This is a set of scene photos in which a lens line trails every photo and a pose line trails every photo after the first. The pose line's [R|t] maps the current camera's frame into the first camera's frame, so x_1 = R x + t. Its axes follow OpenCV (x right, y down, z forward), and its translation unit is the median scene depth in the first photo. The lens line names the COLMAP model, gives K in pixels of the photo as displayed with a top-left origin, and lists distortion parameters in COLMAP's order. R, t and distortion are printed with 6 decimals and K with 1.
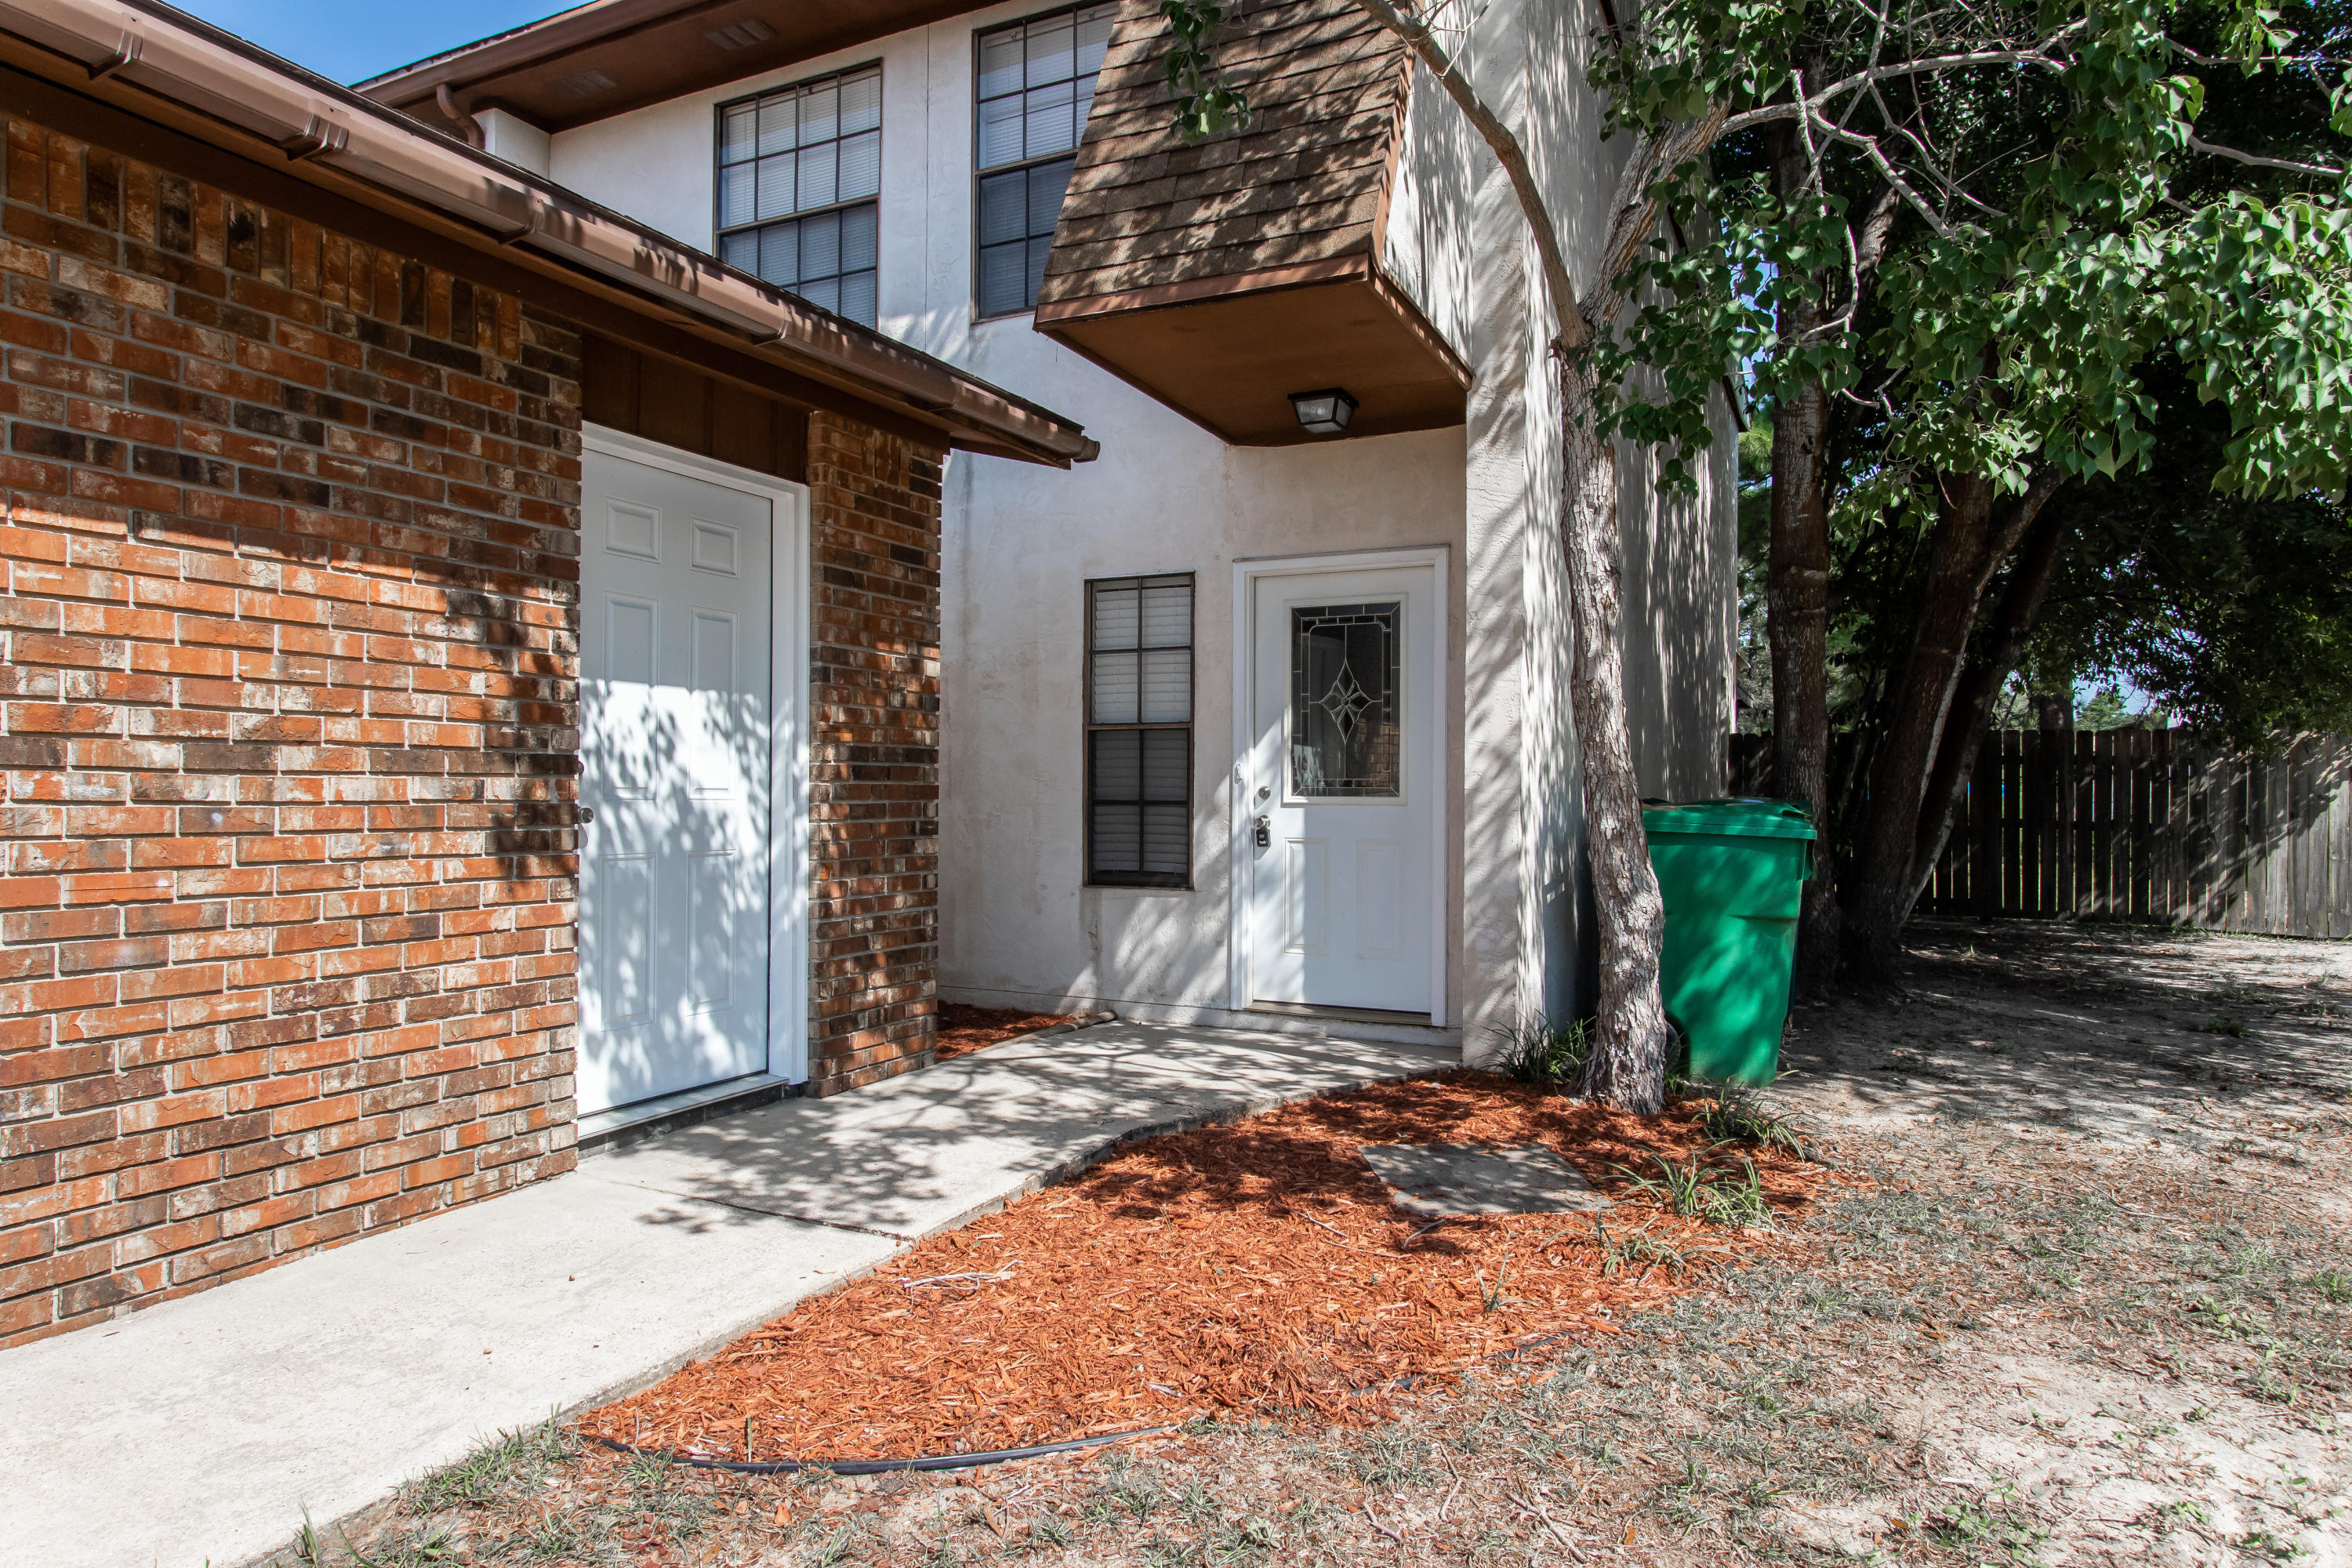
lens RADIAL K [[1407.0, 0, 1169.7], [0, 1407.0, 790.0], [0, 0, 1]] dist [-0.002951, 0.000447]
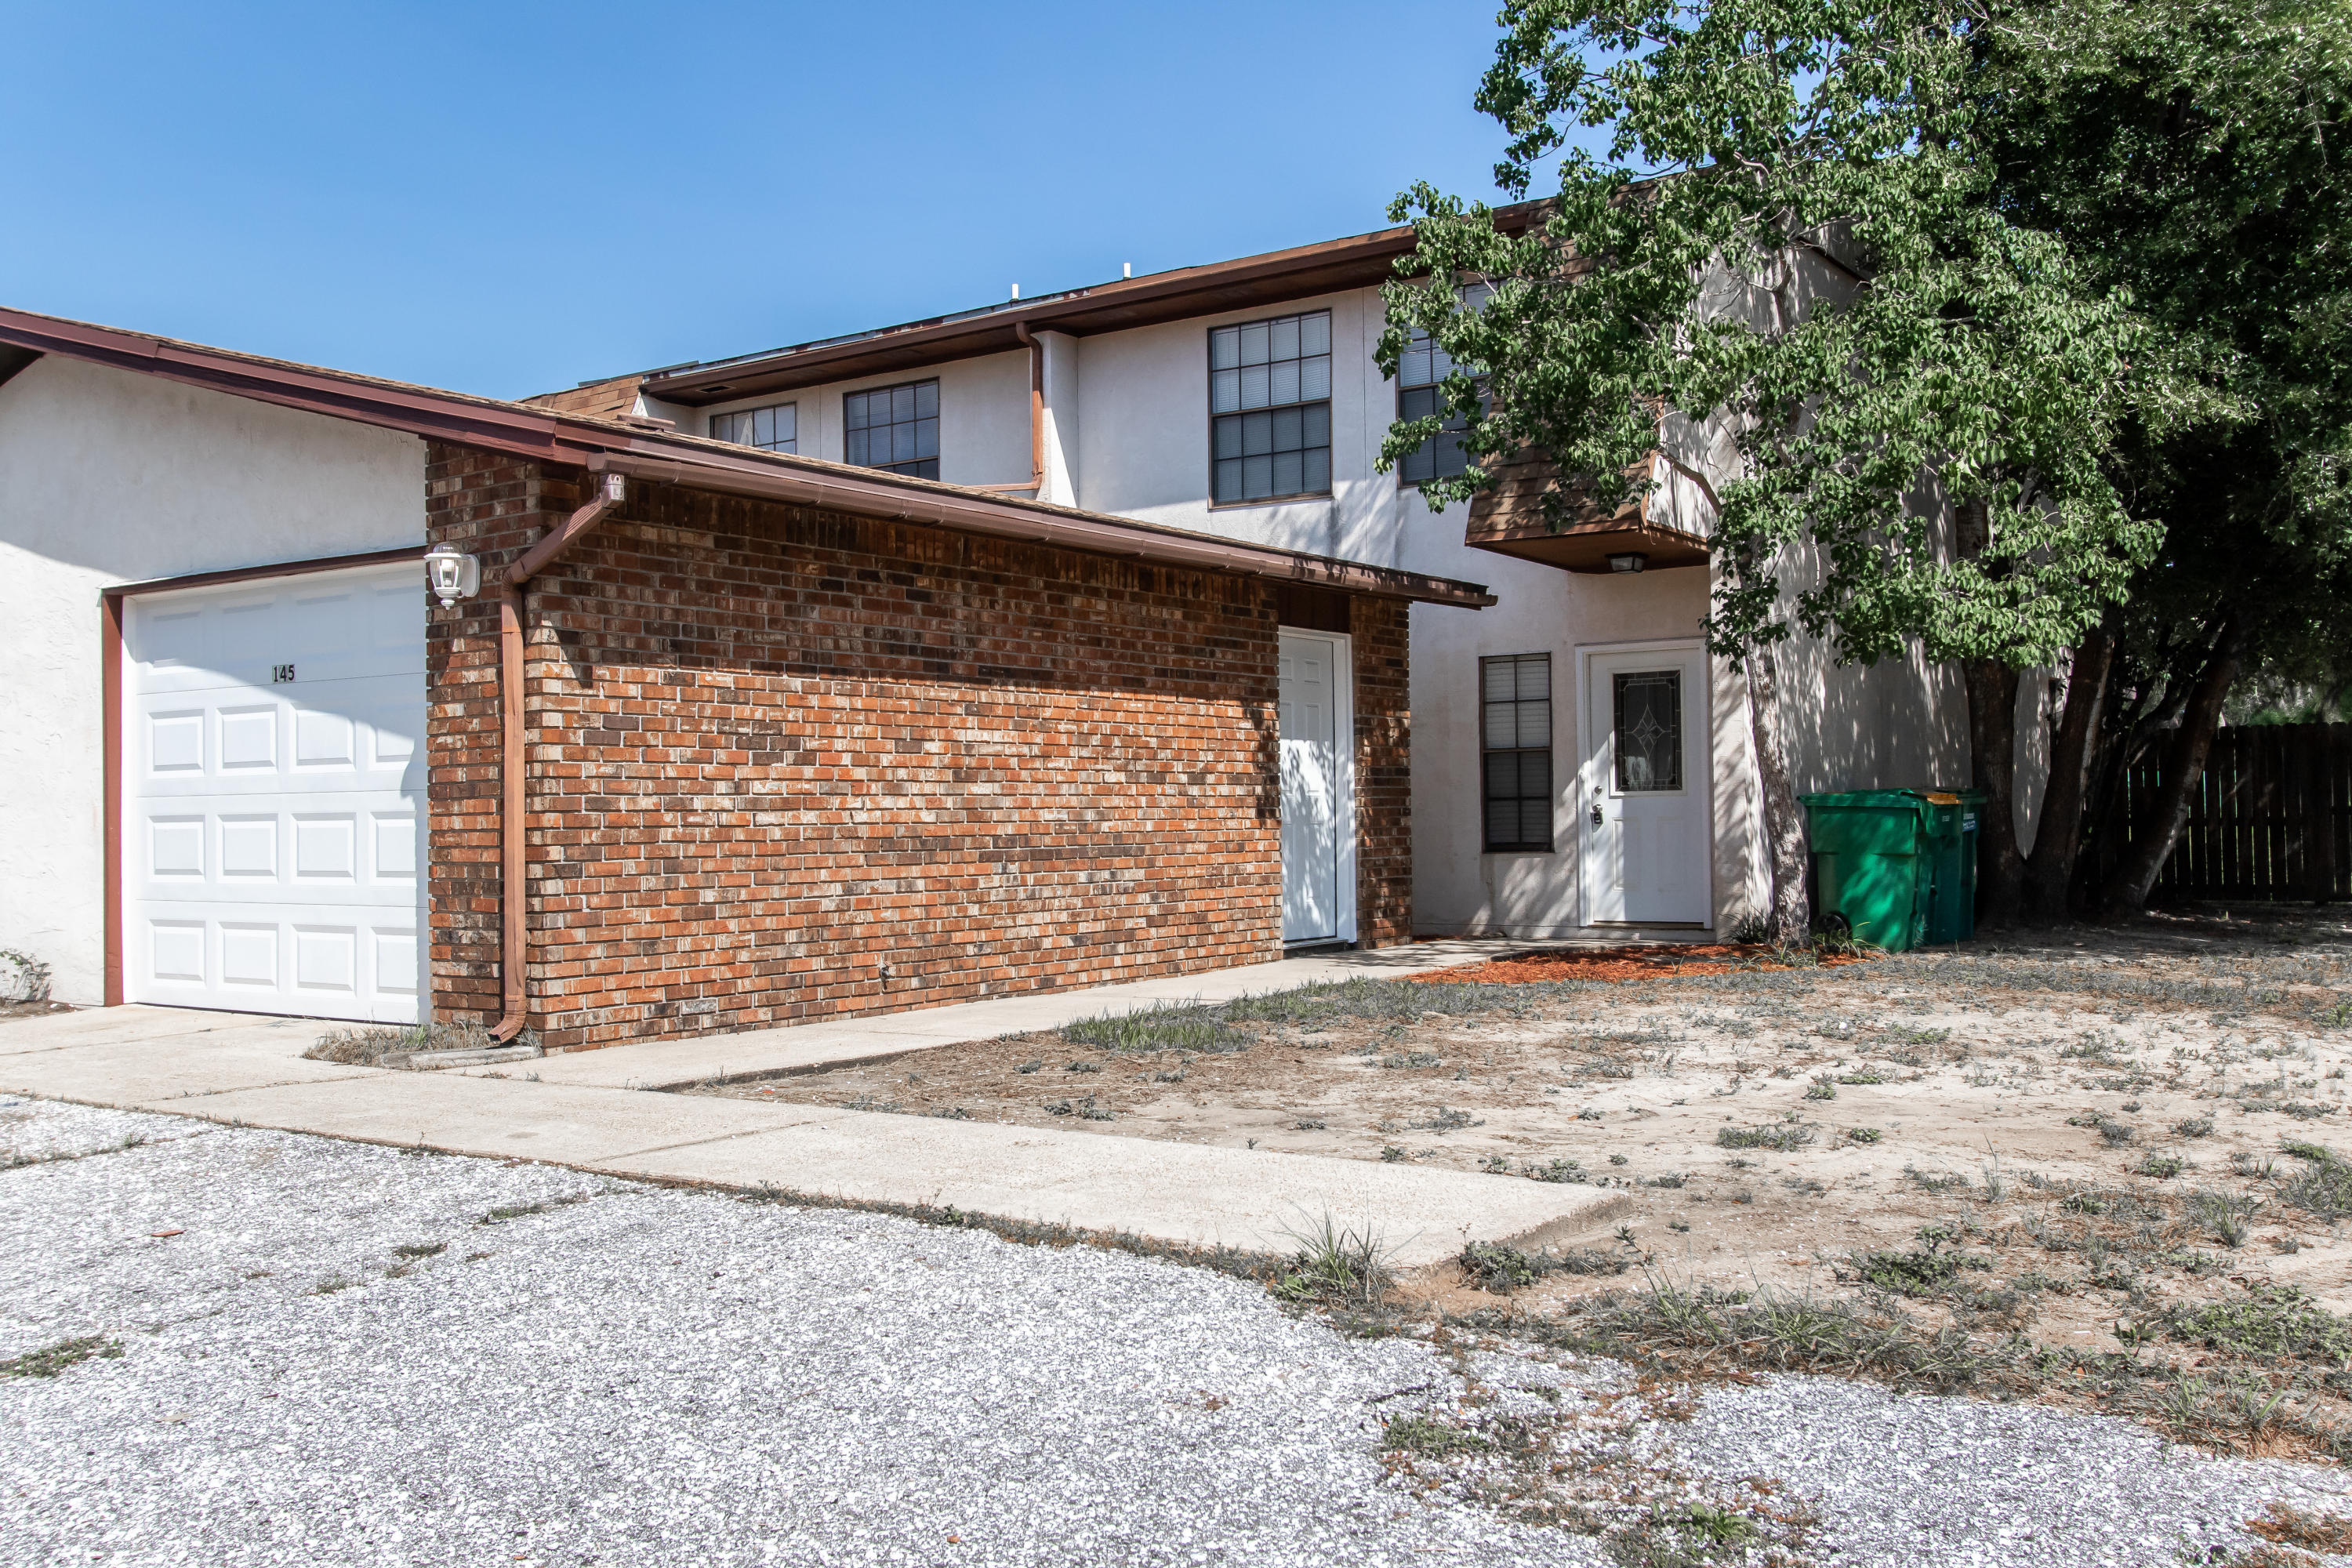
lens RADIAL K [[2120.4, 0, 1176.0], [0, 2120.4, 784.0], [0, 0, 1]] dist [-0.051969, 0.000441]
pose [[0.988751, -0.021542, -0.148009, -0.067496], [0.019540, 0.999697, -0.014966, 0.029597], [0.148286, 0.011905, 0.988873, -1.921505]]
